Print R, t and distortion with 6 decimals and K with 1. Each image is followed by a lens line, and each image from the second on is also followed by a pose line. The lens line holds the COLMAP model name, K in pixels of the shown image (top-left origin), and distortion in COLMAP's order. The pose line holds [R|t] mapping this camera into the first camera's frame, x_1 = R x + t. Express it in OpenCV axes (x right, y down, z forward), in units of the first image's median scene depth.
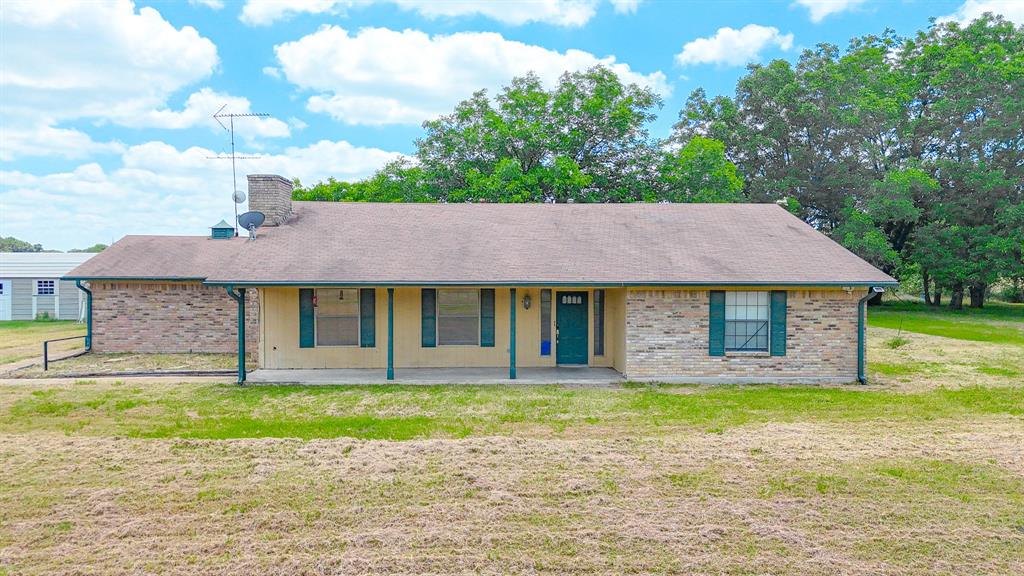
lens RADIAL K [[819.3, 0, 512.0], [0, 819.3, 288.0], [0, 0, 1]] dist [-0.001300, -0.005495]
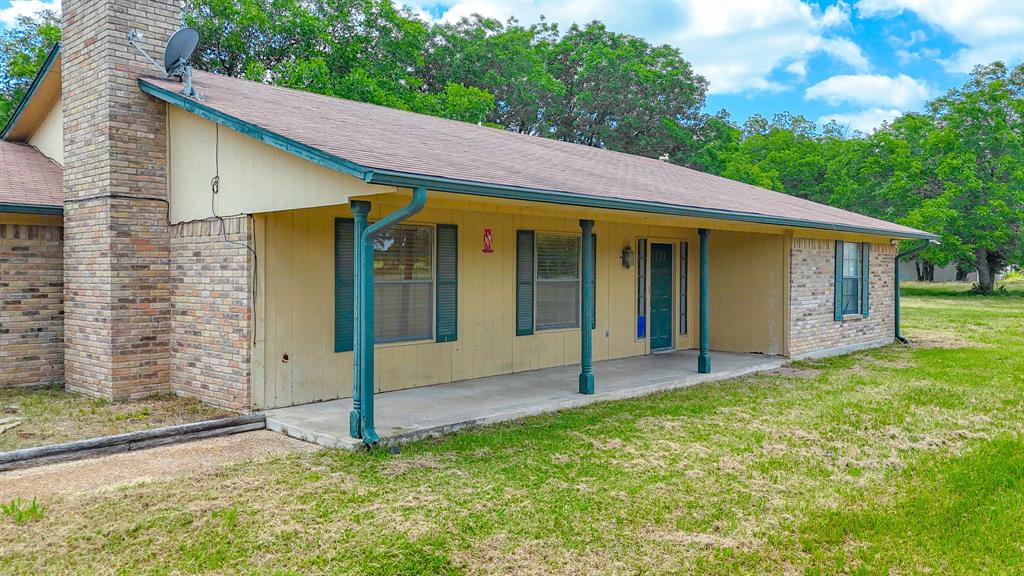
lens RADIAL K [[819.3, 0, 512.0], [0, 819.3, 288.0], [0, 0, 1]] dist [-0.001300, -0.005495]
pose [[0.701803, -0.015758, 0.712197, -0.510323], [0.028693, 0.999569, -0.006158, 0.042872], [-0.711793, 0.024756, 0.701953, 0.607849]]
